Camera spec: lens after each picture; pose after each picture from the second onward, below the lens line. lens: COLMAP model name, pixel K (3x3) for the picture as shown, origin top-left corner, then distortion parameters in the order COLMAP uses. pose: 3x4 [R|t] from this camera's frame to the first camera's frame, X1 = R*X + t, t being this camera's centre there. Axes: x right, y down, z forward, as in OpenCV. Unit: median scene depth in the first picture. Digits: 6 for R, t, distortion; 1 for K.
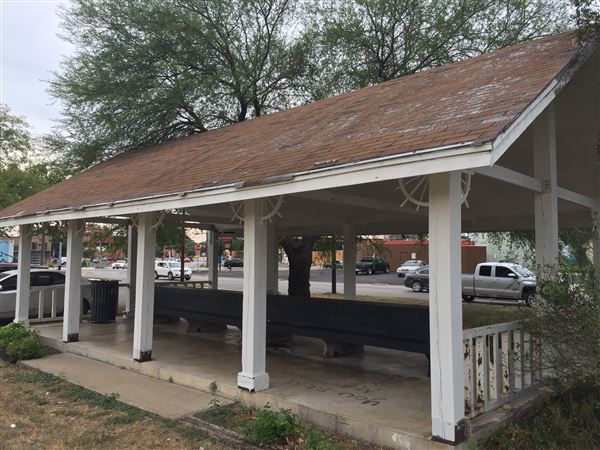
lens RADIAL K [[509.4, 0, 303.1], [0, 509.4, 237.0], [0, 0, 1]] dist [0.055646, -0.100664]
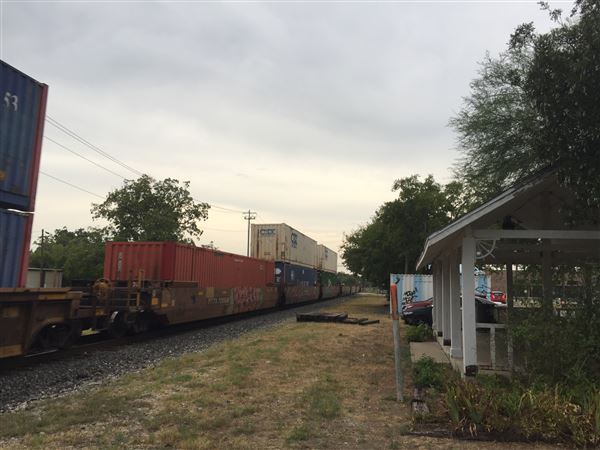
lens RADIAL K [[512.3, 0, 300.0], [0, 512.3, 225.0], [0, 0, 1]] dist [0.066585, 0.000854]
pose [[0.515419, -0.099761, -0.851111, 0.798205], [0.024148, 0.994497, -0.101943, -0.000996], [0.856598, 0.031991, 0.514992, -0.296015]]
